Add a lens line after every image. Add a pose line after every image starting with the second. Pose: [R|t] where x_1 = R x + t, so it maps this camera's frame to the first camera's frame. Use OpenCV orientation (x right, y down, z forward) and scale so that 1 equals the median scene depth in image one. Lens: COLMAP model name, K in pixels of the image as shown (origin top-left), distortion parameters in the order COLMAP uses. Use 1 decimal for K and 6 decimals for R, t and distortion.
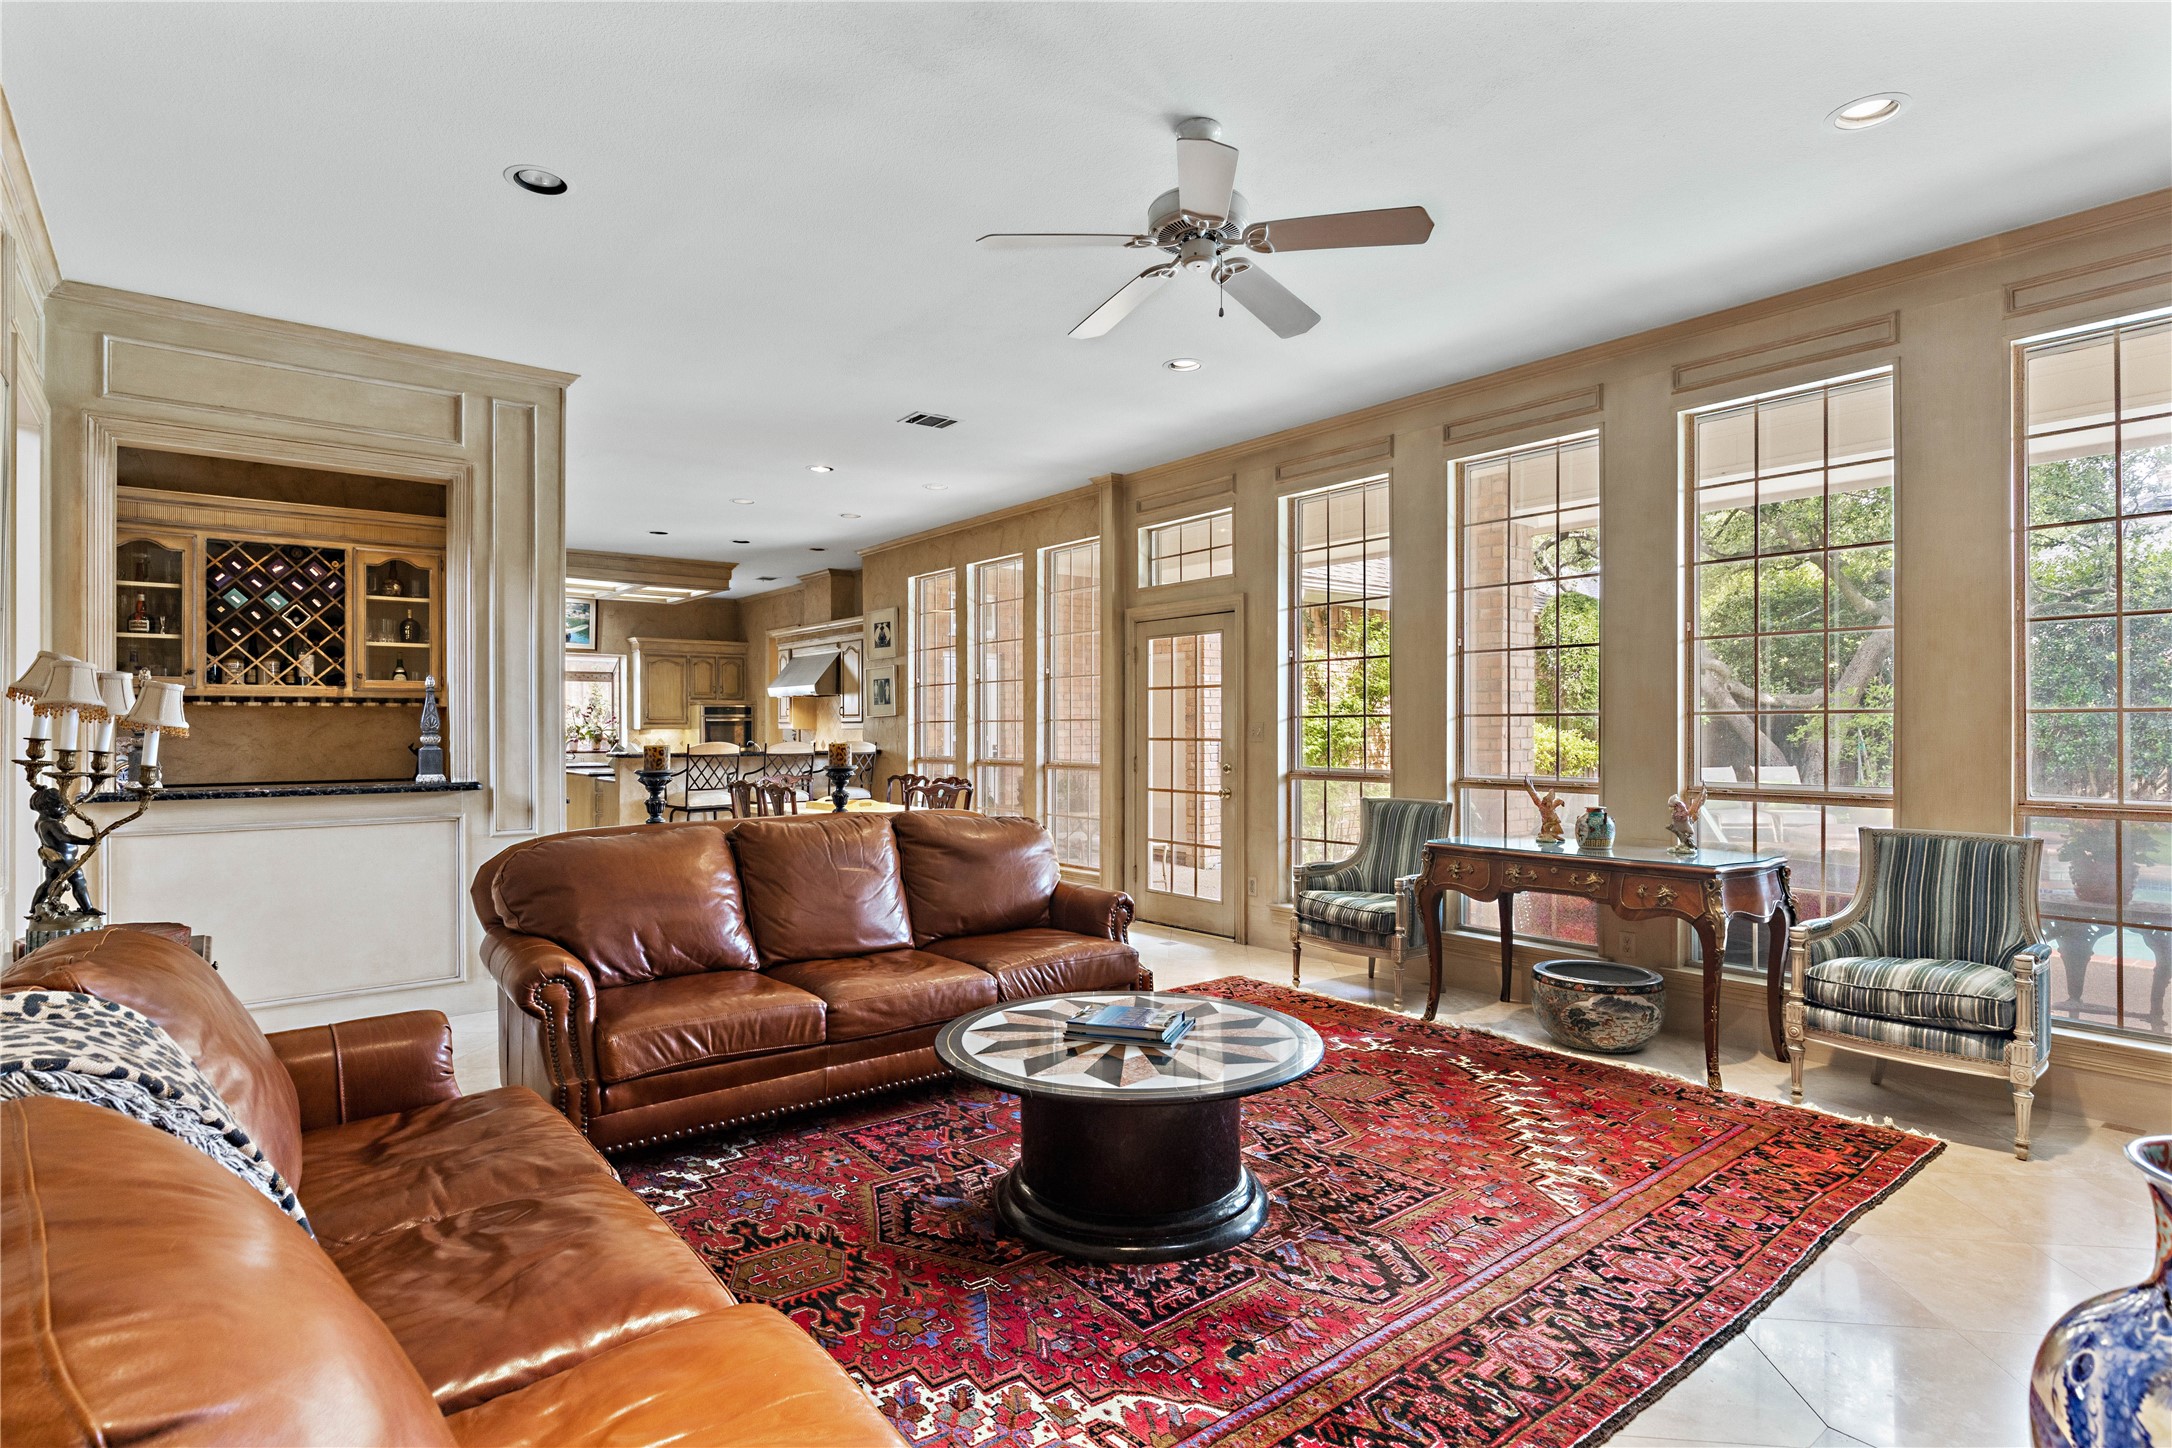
lens RADIAL K [[1110.0, 0, 1086.6], [0, 1110.0, 722.7], [0, 0, 1]] dist [-0.001627, 0.000496]
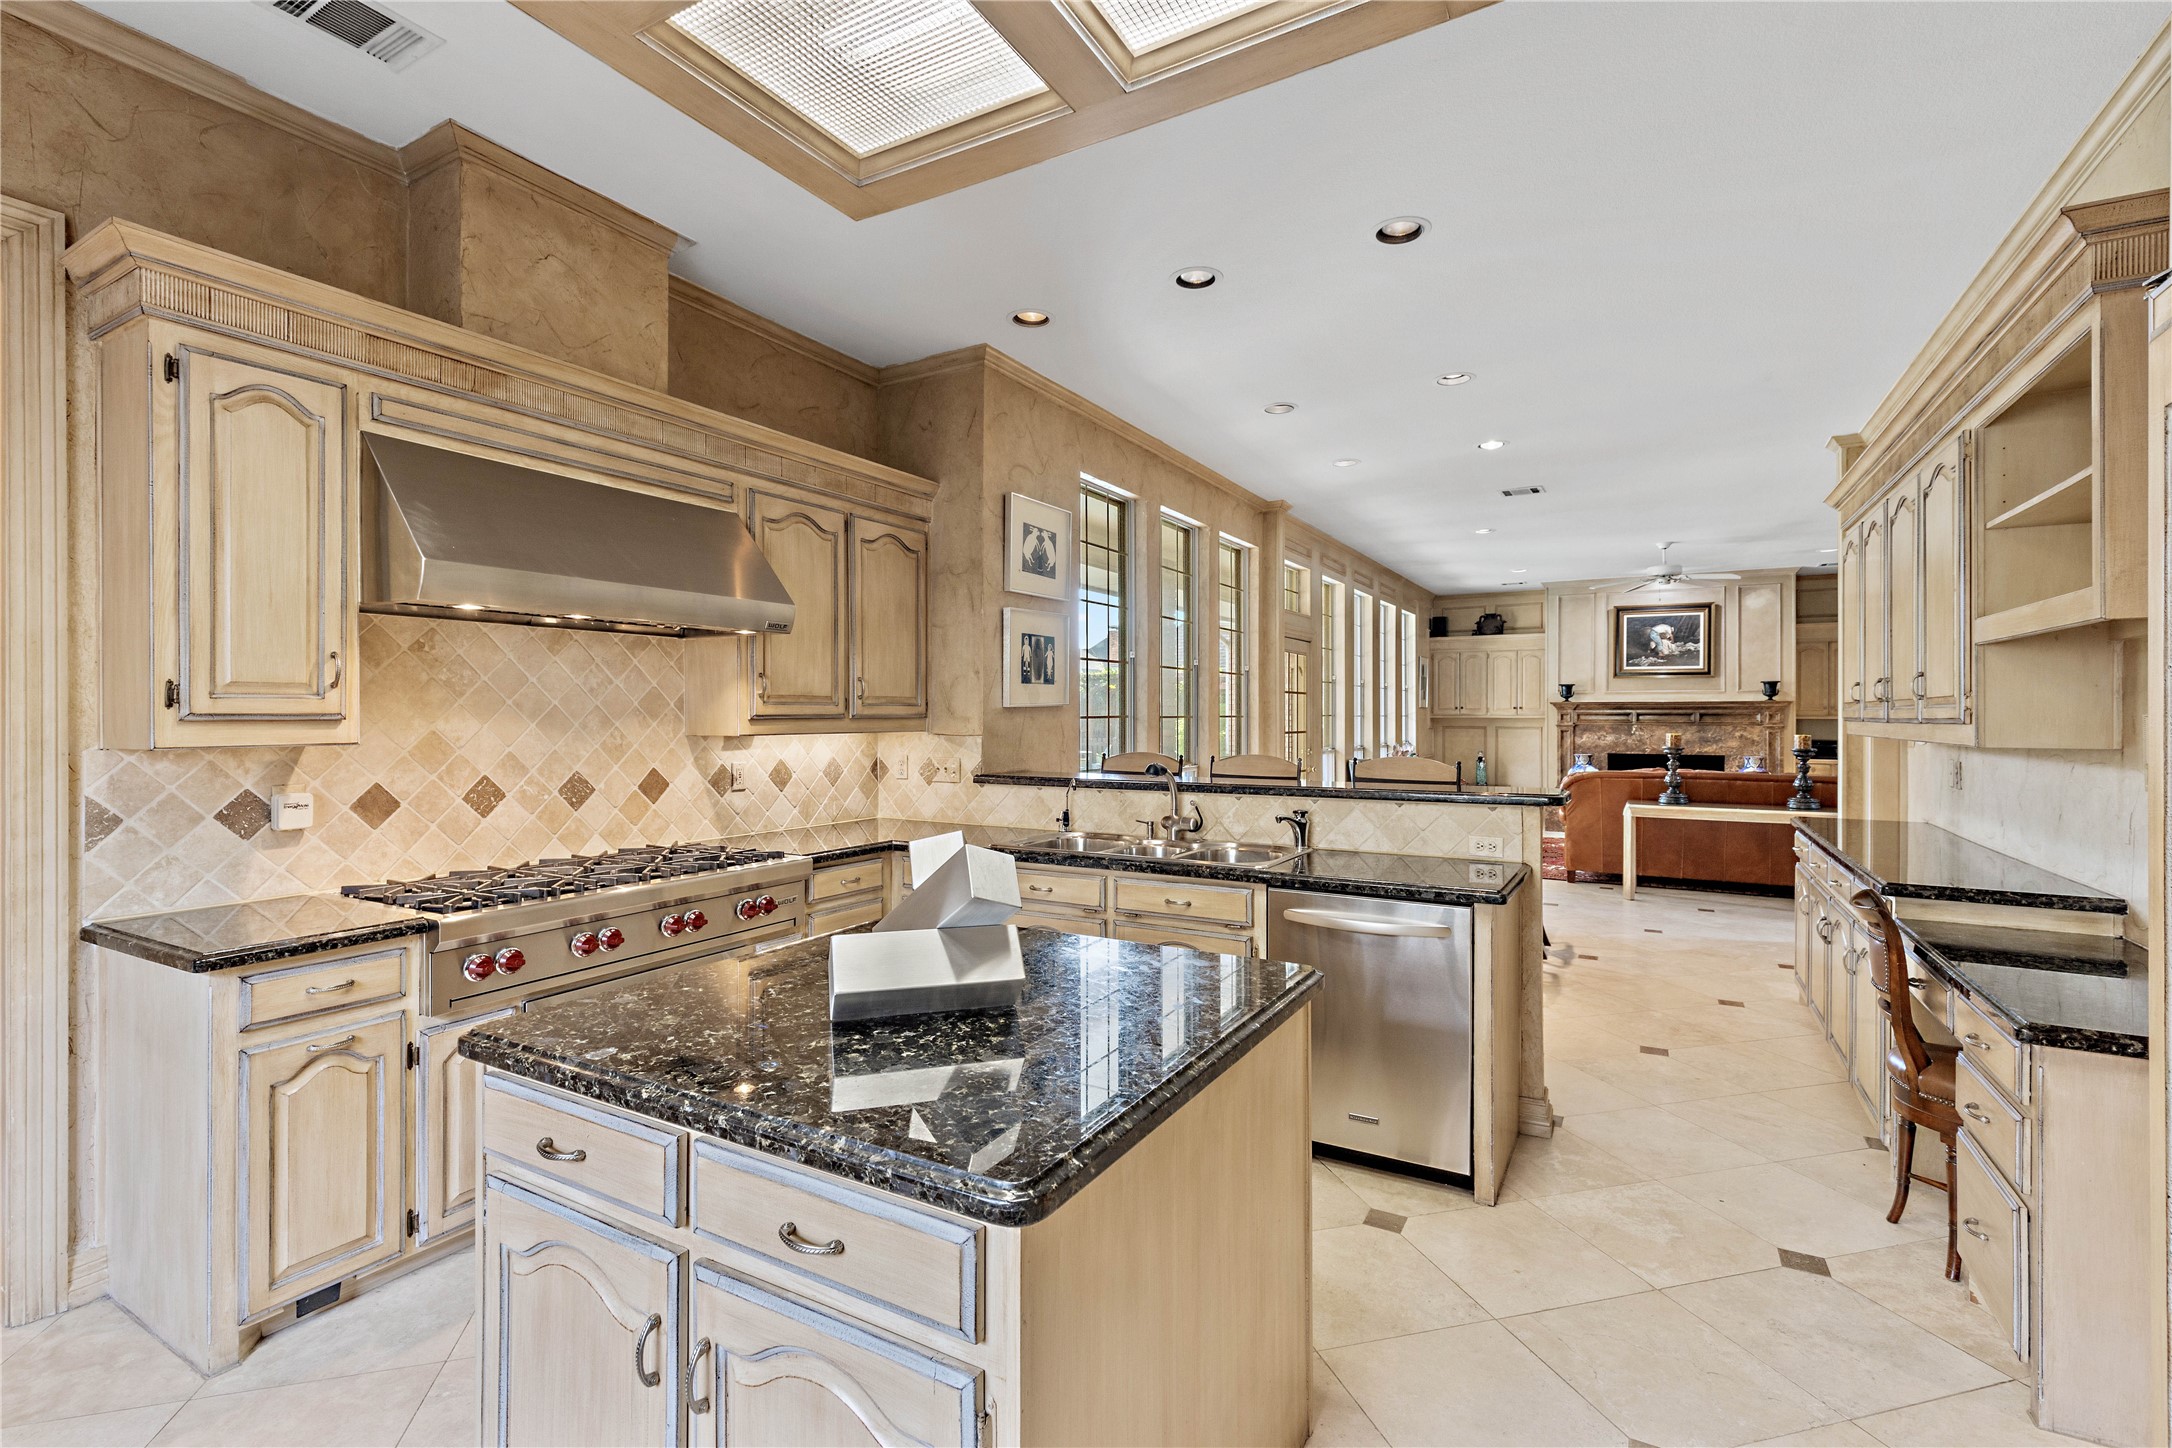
lens RADIAL K [[972.4, 0, 1088.2], [0, 972.4, 712.9], [0, 0, 1]] dist [0.004613, -0.001752]
pose [[-0.365644, 0.003980, 0.930746, -1.029391], [-0.004131, 0.999974, -0.005899, -0.000270], [-0.930746, -0.006002, -0.365618, 1.902421]]
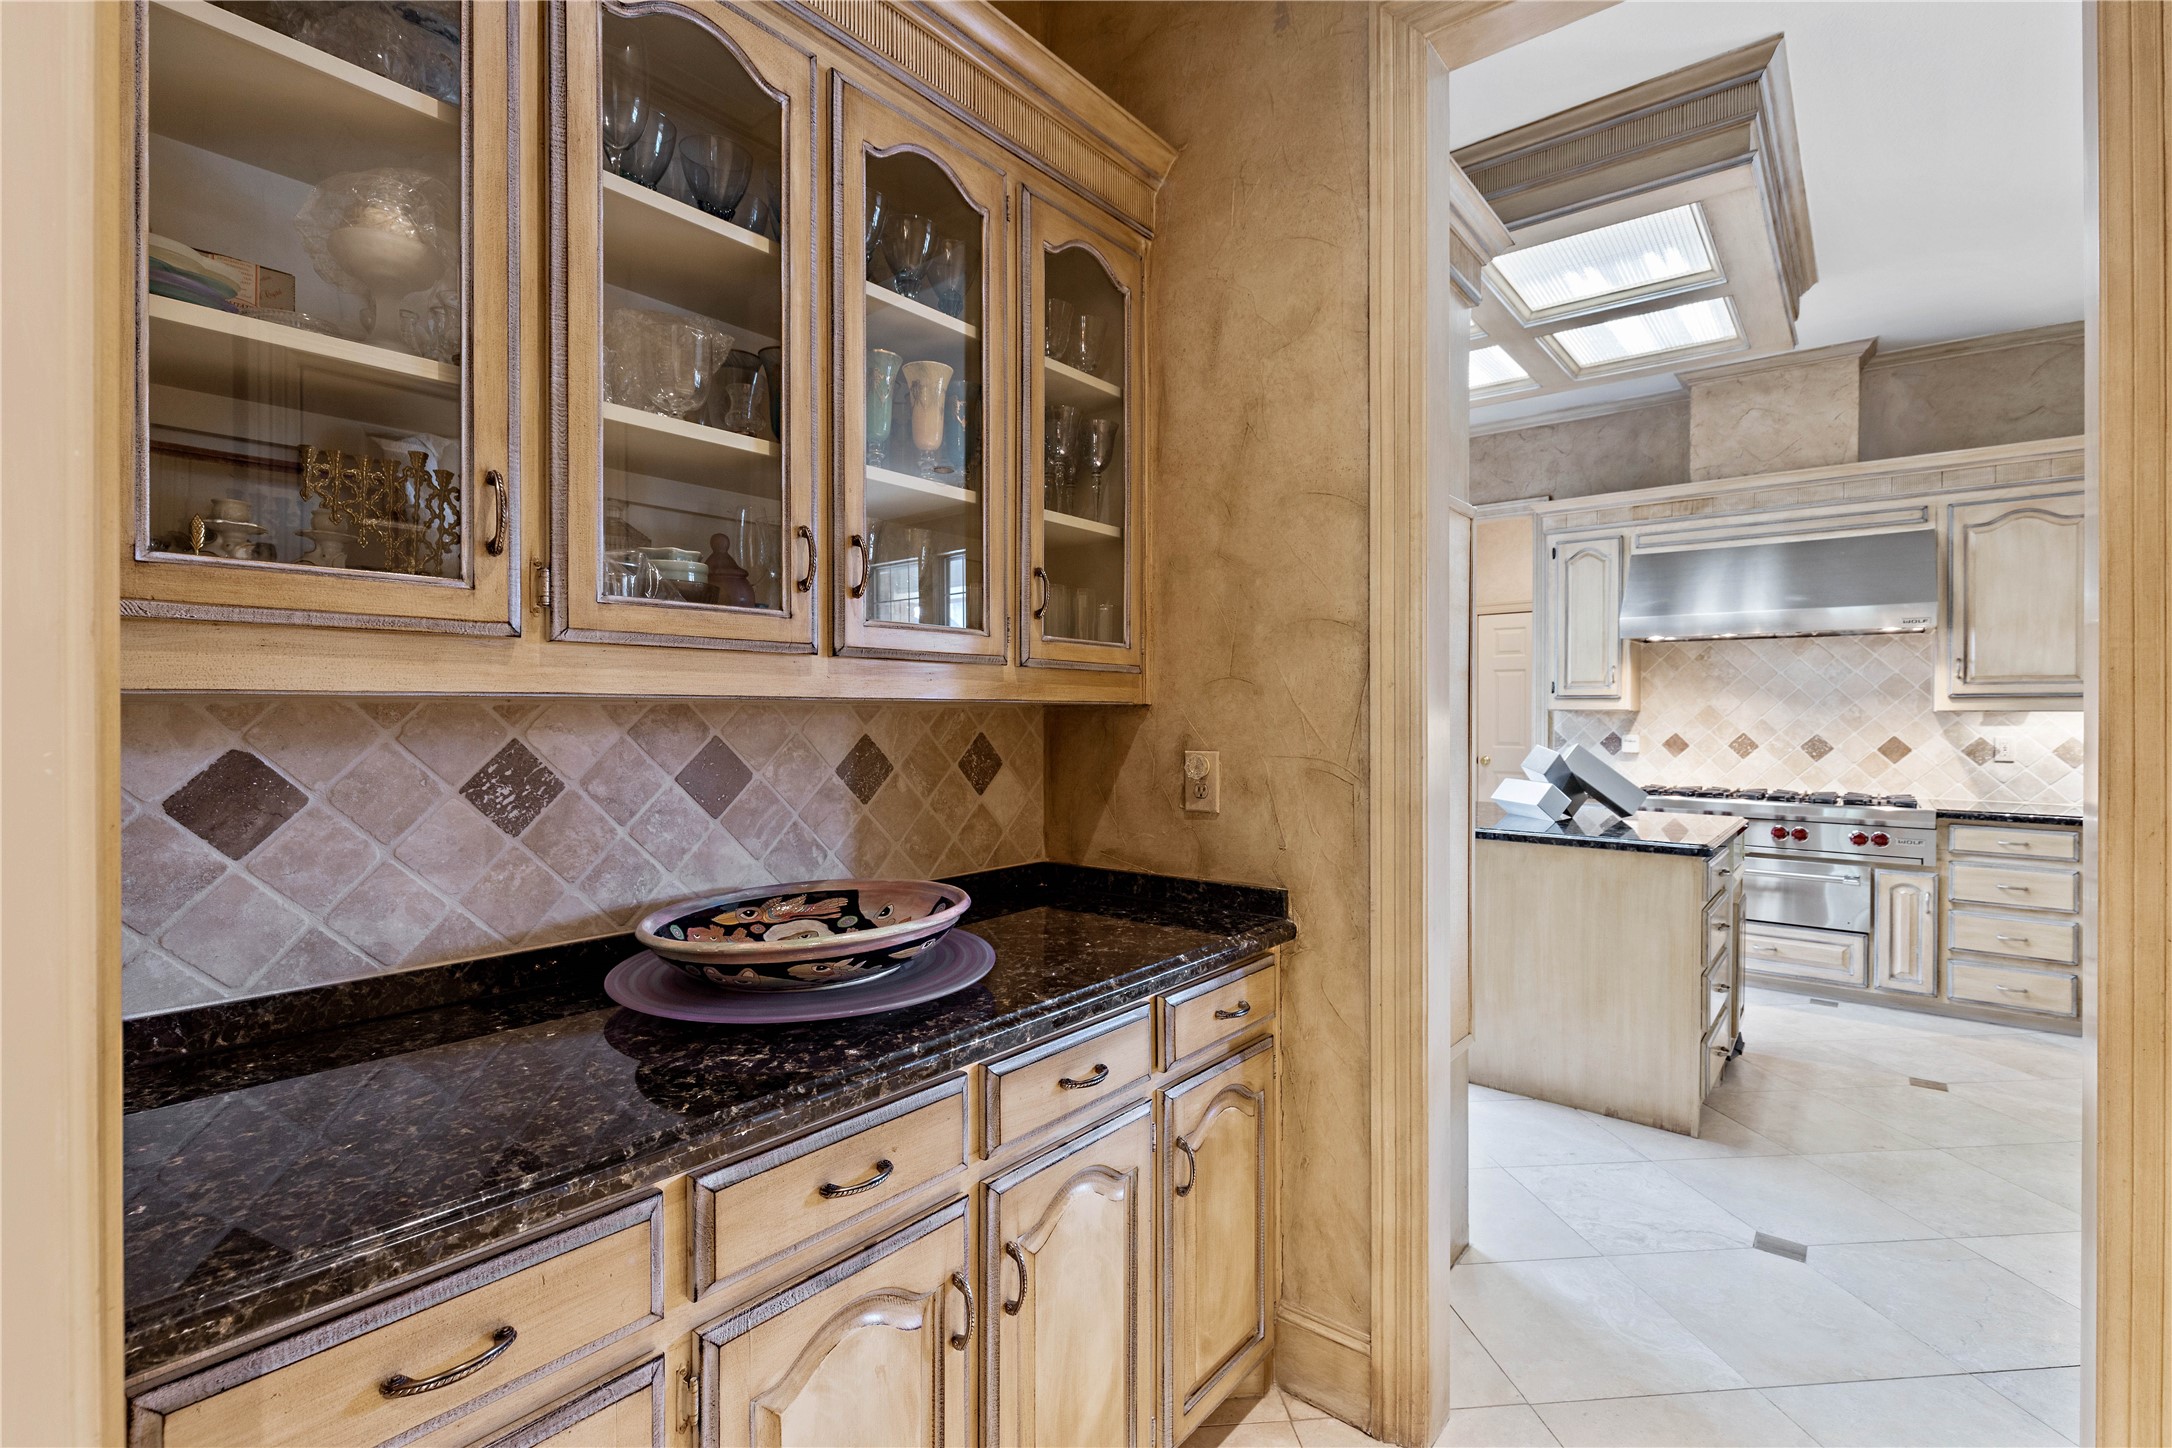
lens RADIAL K [[972.4, 0, 1097.9], [0, 972.4, 714.6], [0, 0, 1]] dist [0.004613, -0.001752]
pose [[0.973443, 0.004934, 0.228877, -1.166614], [-0.007070, 0.999939, 0.008511, 0.011620], [-0.228821, -0.009903, 0.973418, 1.337844]]
